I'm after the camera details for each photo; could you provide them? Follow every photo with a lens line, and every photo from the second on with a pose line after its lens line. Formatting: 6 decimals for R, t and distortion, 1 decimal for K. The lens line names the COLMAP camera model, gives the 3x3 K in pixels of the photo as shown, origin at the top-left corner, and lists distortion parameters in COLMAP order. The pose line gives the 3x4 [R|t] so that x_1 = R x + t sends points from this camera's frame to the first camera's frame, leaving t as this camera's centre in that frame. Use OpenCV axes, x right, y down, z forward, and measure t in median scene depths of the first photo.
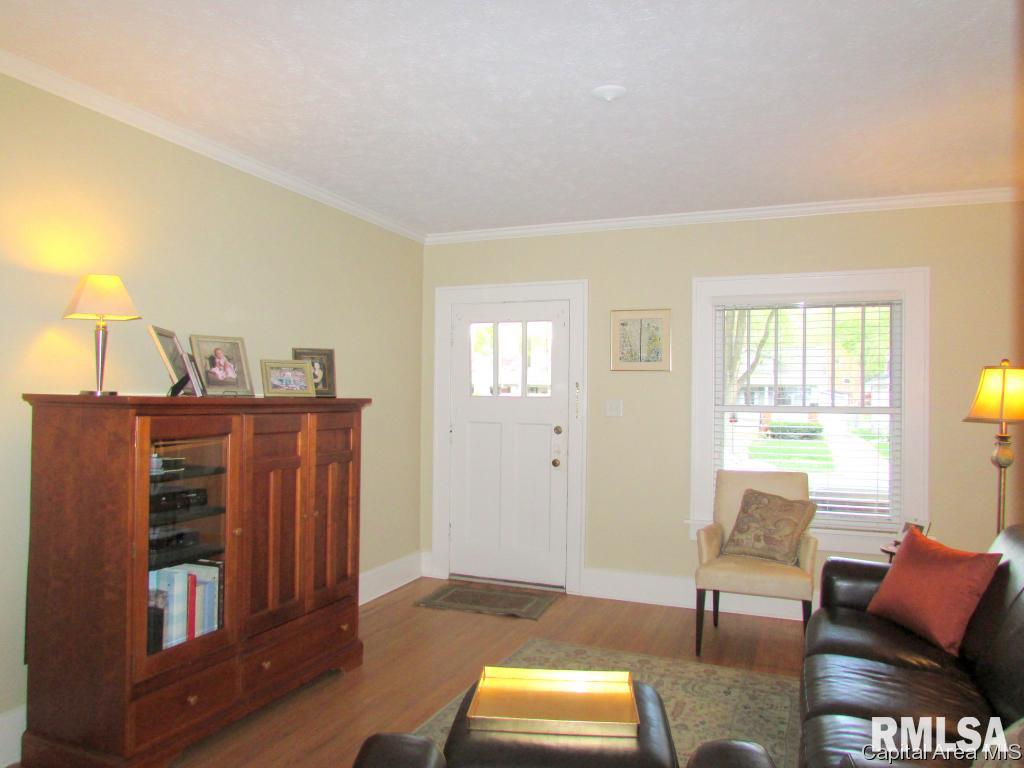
lens RADIAL K [[732.1, 0, 510.6], [0, 732.1, 384.3], [0, 0, 1]] dist [-0.041996, 0.017156]
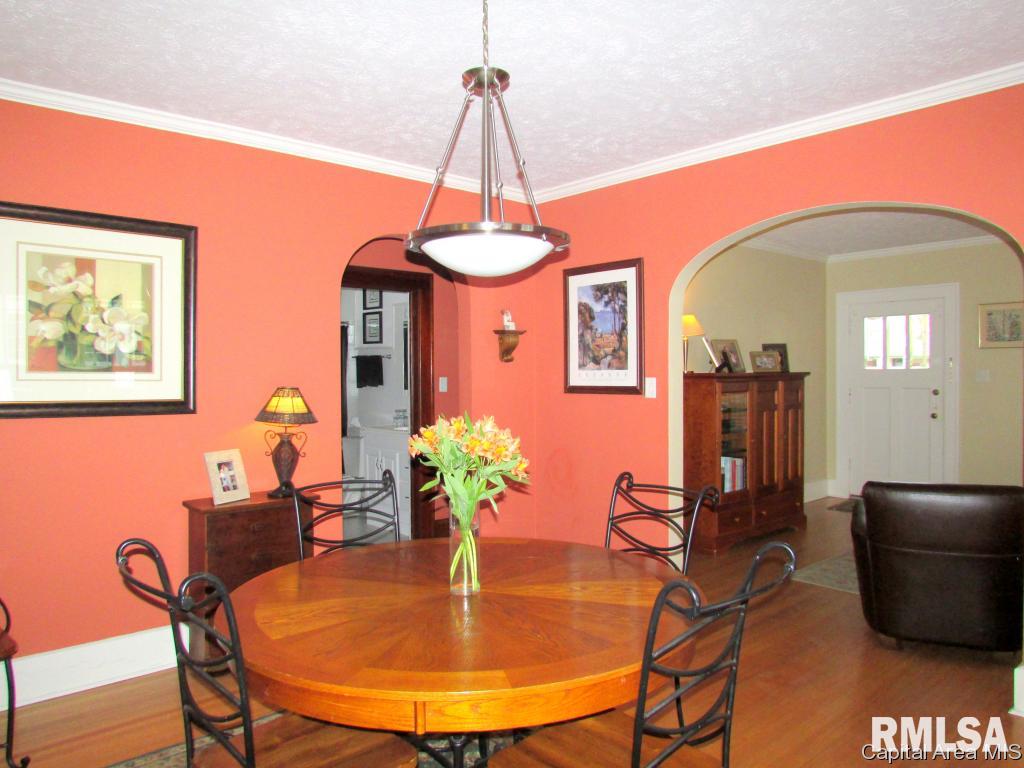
lens RADIAL K [[732.1, 0, 507.6], [0, 732.1, 386.2], [0, 0, 1]] dist [-0.041996, 0.017156]
pose [[0.894105, -0.012980, -0.447669, -0.067915], [0.028659, 0.999189, 0.028268, -0.016039], [0.446939, -0.038105, 0.893752, -0.848497]]
